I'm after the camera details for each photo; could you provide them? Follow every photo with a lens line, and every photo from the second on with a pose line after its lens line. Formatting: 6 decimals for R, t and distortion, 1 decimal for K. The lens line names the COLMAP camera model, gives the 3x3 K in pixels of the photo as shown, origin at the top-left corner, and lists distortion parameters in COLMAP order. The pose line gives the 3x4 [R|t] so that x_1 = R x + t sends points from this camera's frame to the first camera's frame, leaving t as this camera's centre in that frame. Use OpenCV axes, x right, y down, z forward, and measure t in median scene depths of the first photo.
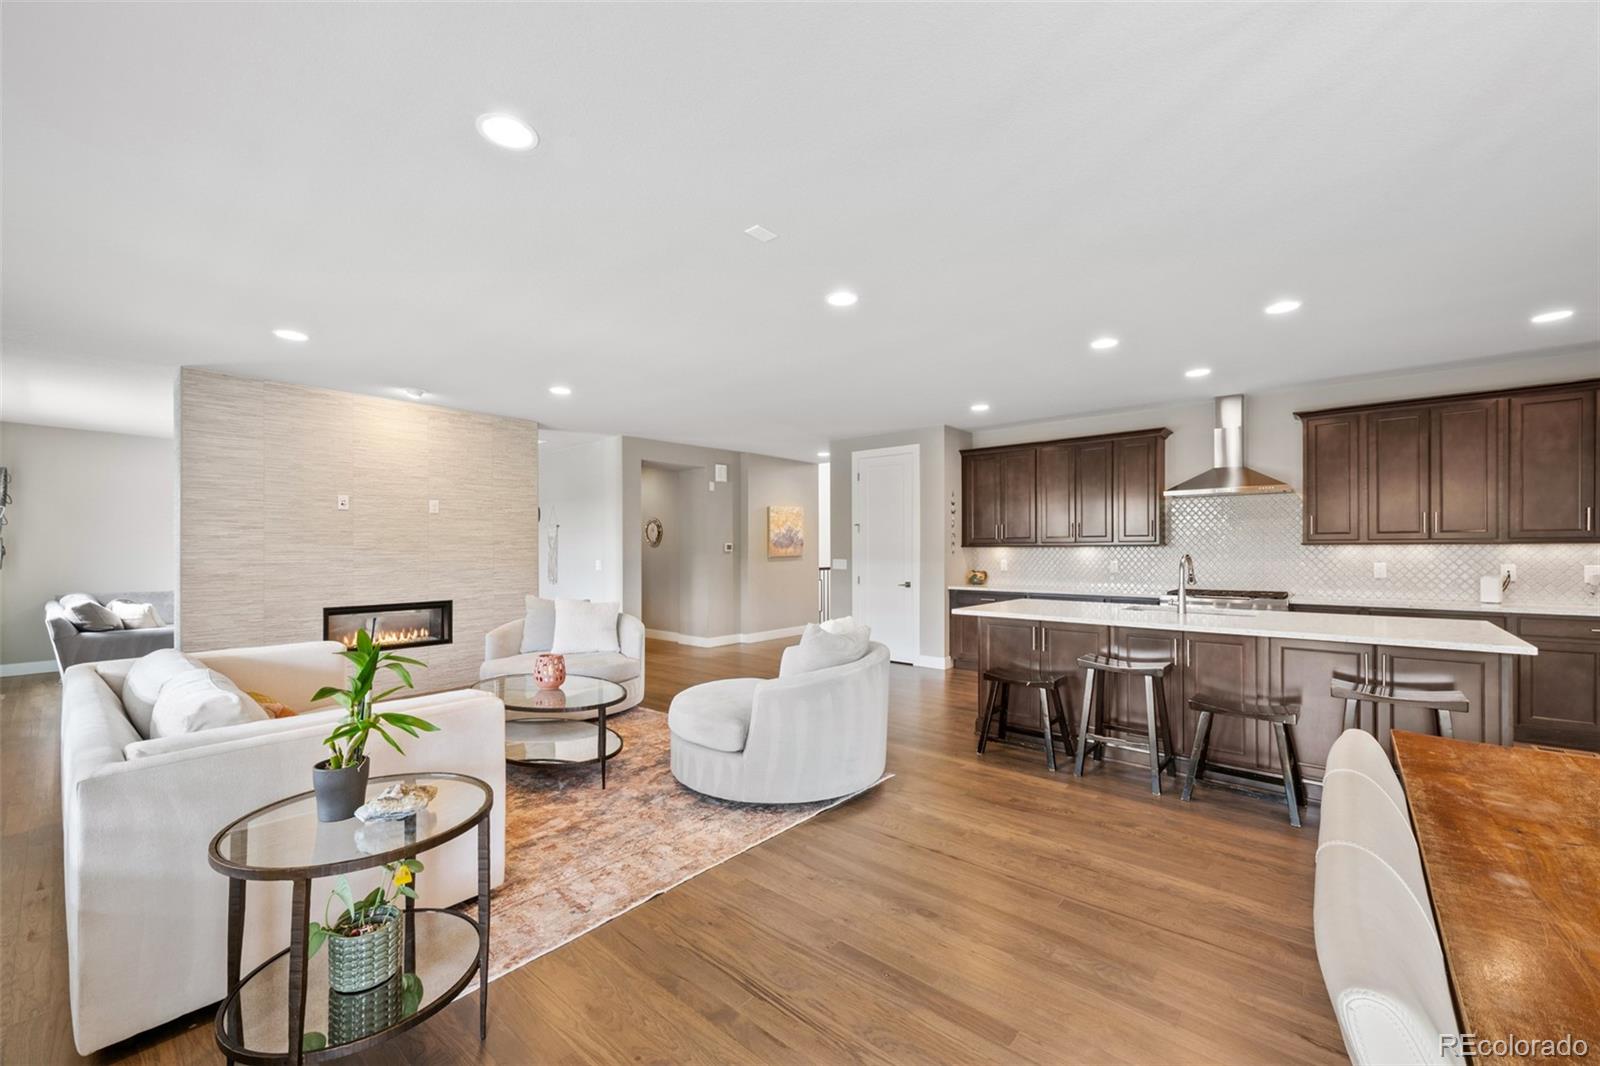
lens RADIAL K [[623.9, 0, 806.5], [0, 623.9, 545.6], [0, 0, 1]] dist [0.001657, 0.000265]
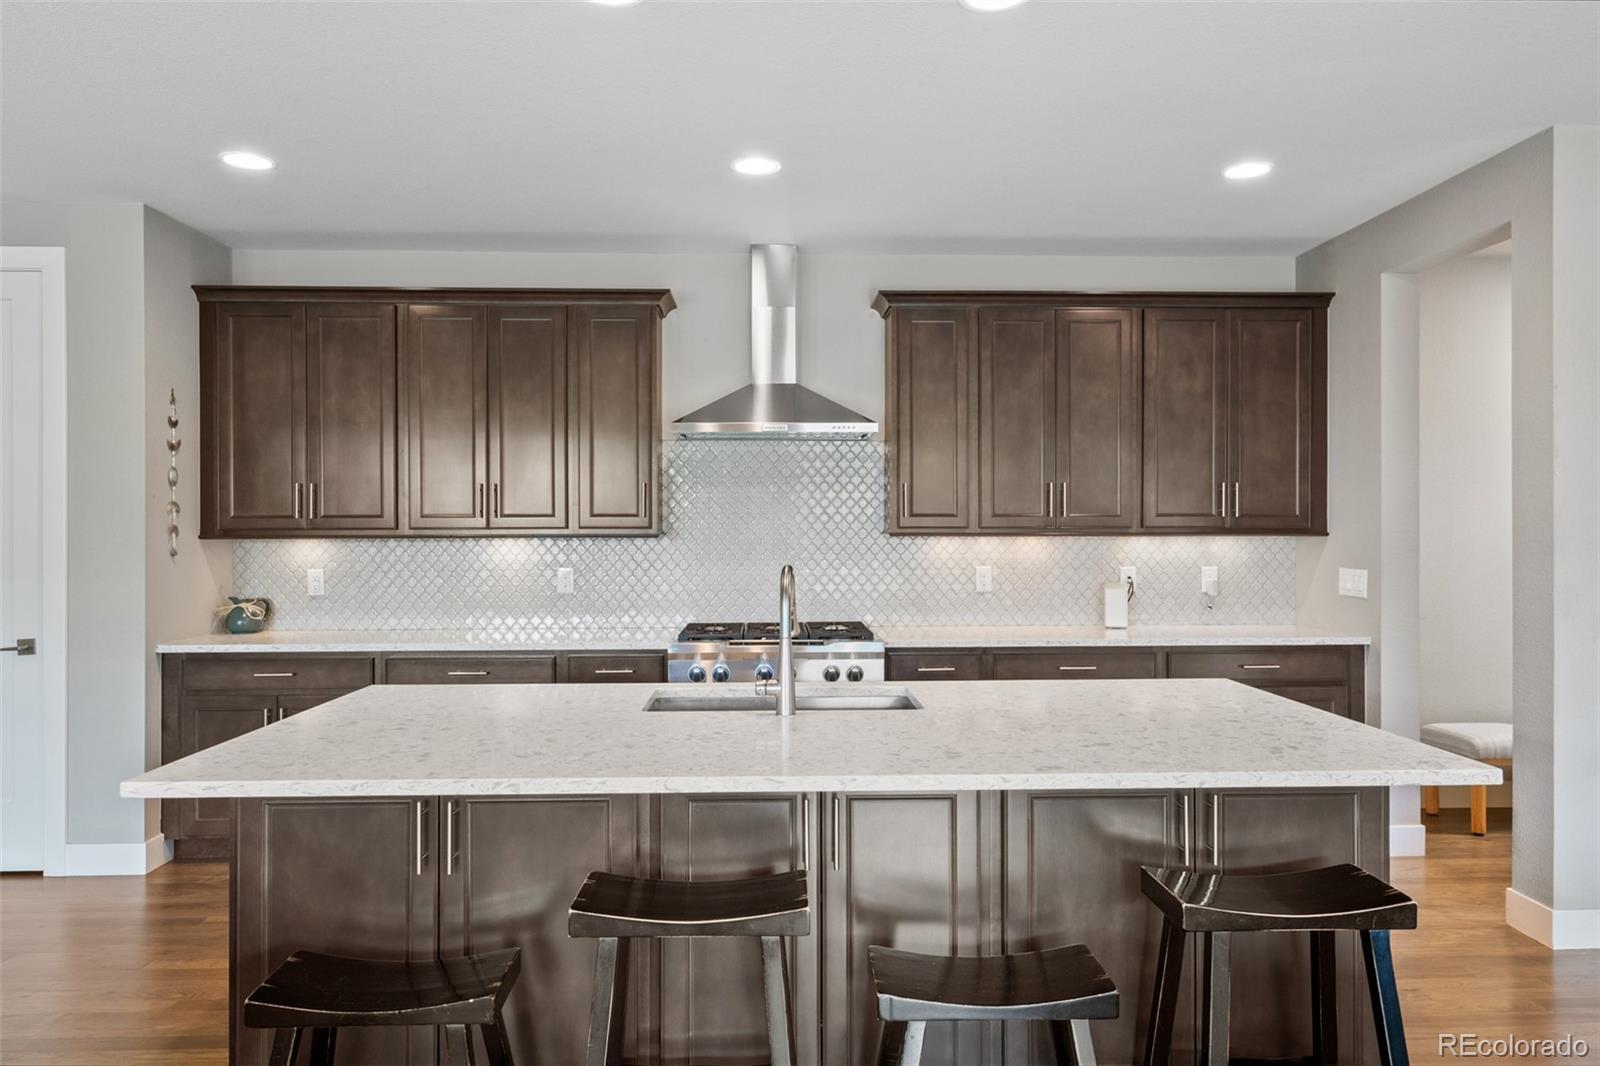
lens RADIAL K [[1043.5, 0, 798.9], [0, 1043.5, 535.1], [0, 0, 1]] dist [0.004308, -0.000582]
pose [[0.736312, -0.002941, 0.676636, 0.096095], [-0.003762, 0.999957, 0.008440, -0.007525], [-0.676632, -0.008760, 0.736269, 0.312803]]
